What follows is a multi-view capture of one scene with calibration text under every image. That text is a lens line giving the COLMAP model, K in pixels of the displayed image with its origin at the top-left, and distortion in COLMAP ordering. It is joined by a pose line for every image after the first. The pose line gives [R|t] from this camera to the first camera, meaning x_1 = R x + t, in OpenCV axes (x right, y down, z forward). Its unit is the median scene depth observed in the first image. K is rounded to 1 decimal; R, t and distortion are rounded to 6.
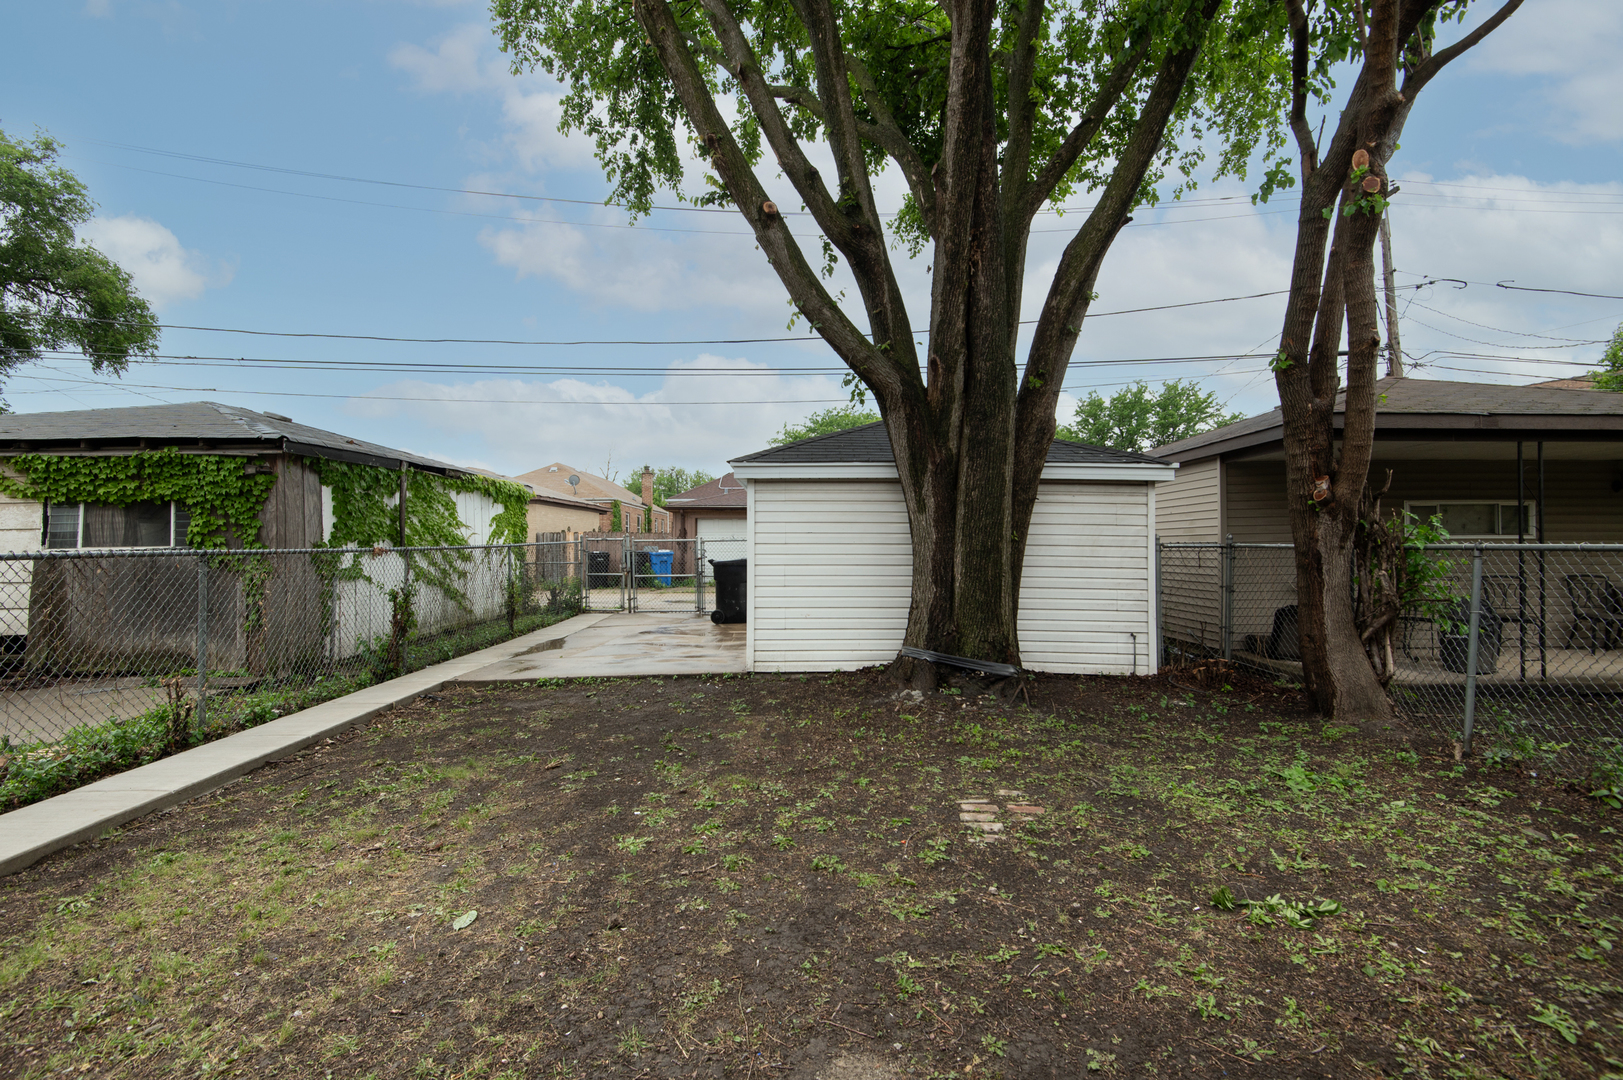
lens RADIAL K [[734.8, 0, 811.5], [0, 734.8, 540.0], [0, 0, 1]] dist [0.039875, -0.024851]
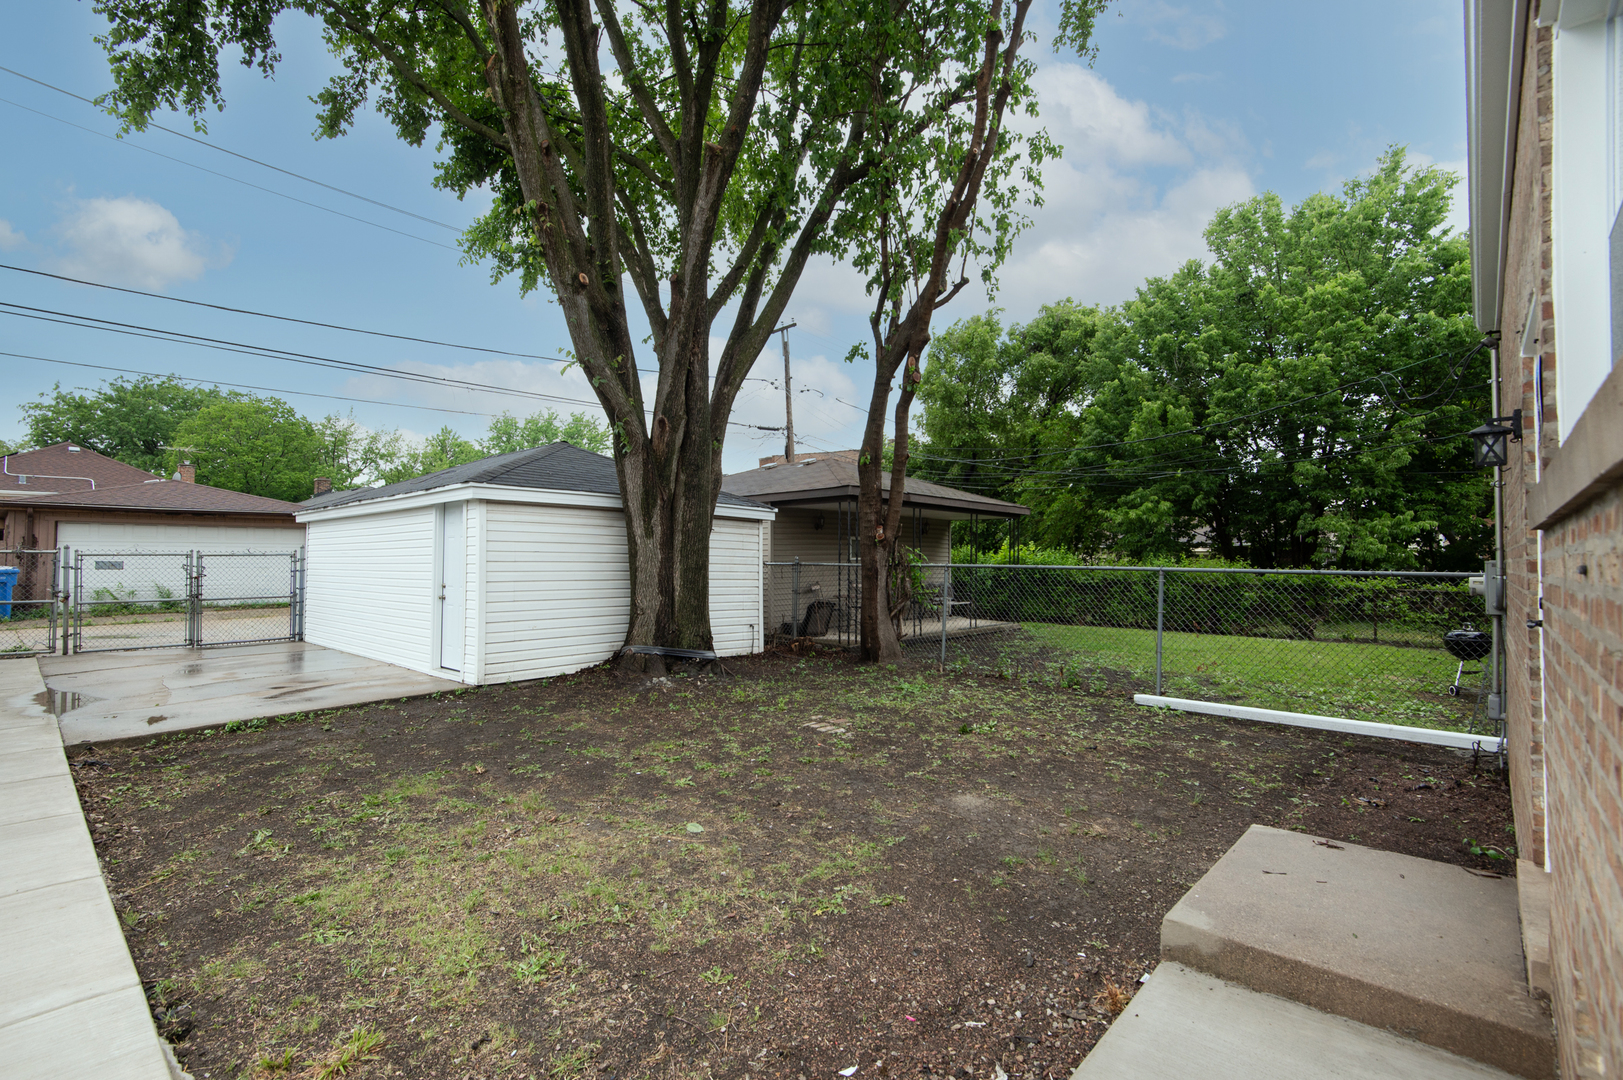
lens RADIAL K [[734.8, 0, 811.5], [0, 734.8, 540.0], [0, 0, 1]] dist [0.039875, -0.024851]
pose [[0.679004, 0.025252, 0.733700, -0.602888], [-0.011071, 0.999647, -0.024160, -0.006118], [-0.734051, 0.008281, 0.679044, -0.062268]]
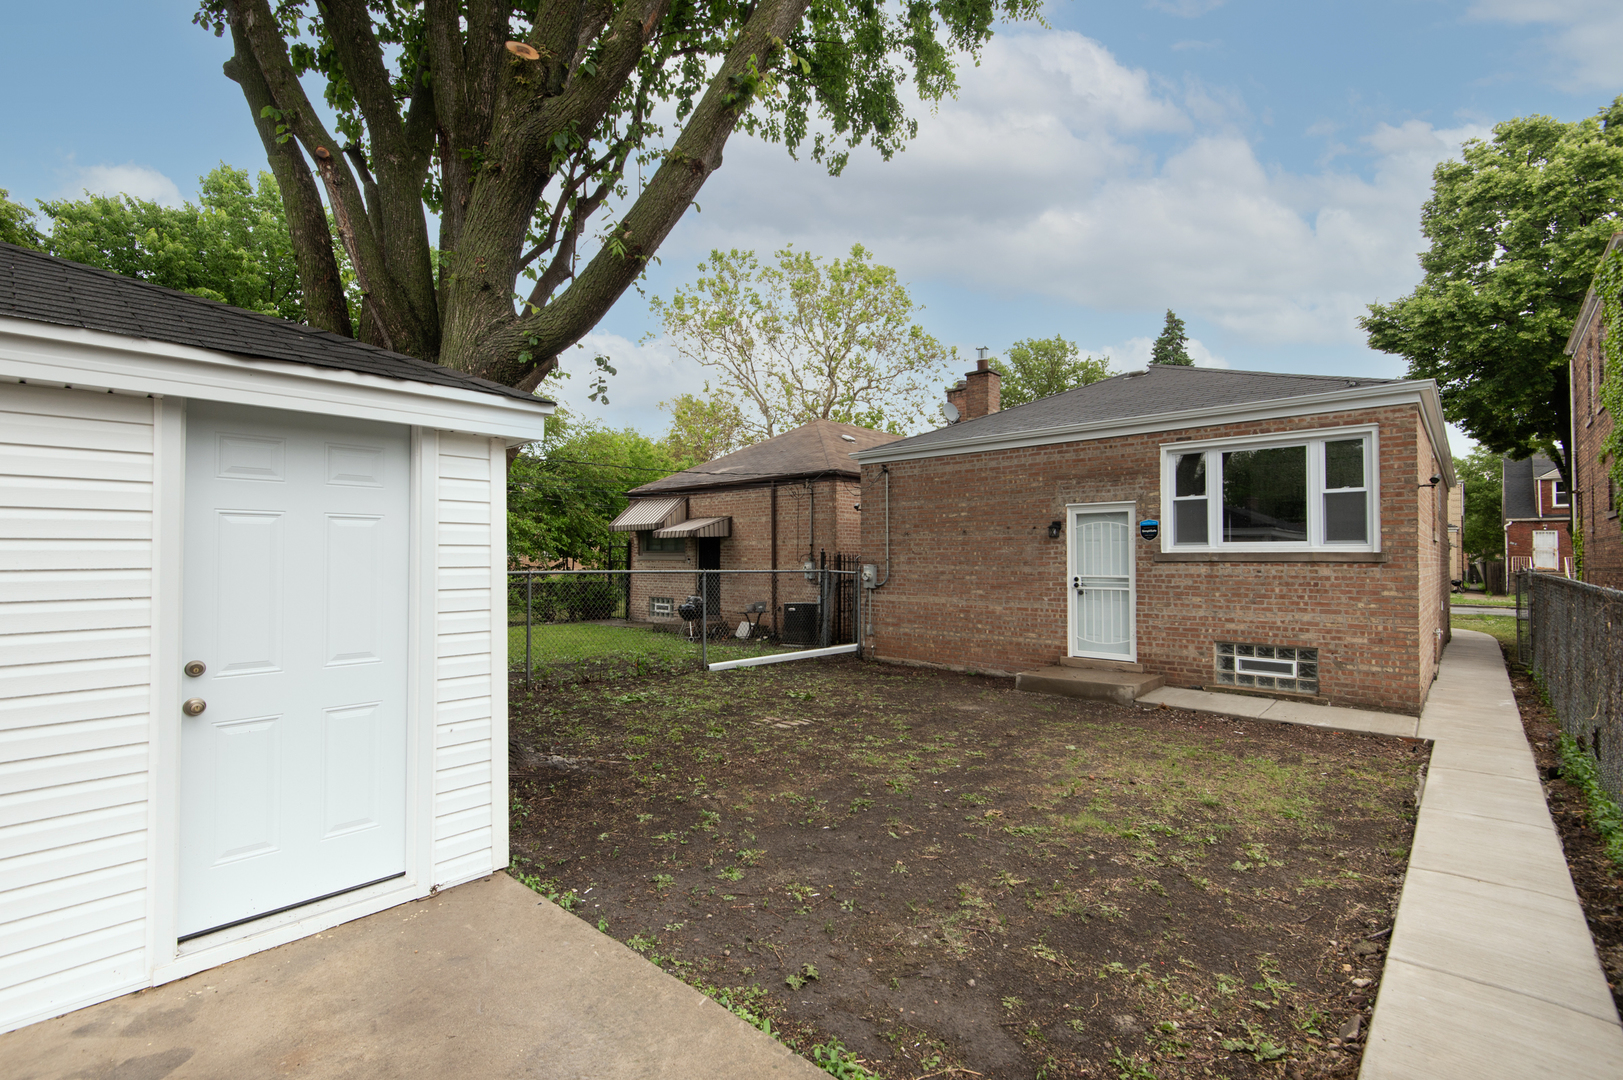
lens RADIAL K [[734.8, 0, 811.5], [0, 734.8, 540.0], [0, 0, 1]] dist [0.039875, -0.024851]
pose [[-0.739391, 0.017430, 0.673051, -0.602252], [-0.006944, 0.999414, -0.033509, -0.008614], [-0.673241, -0.029450, -0.738837, 1.370687]]
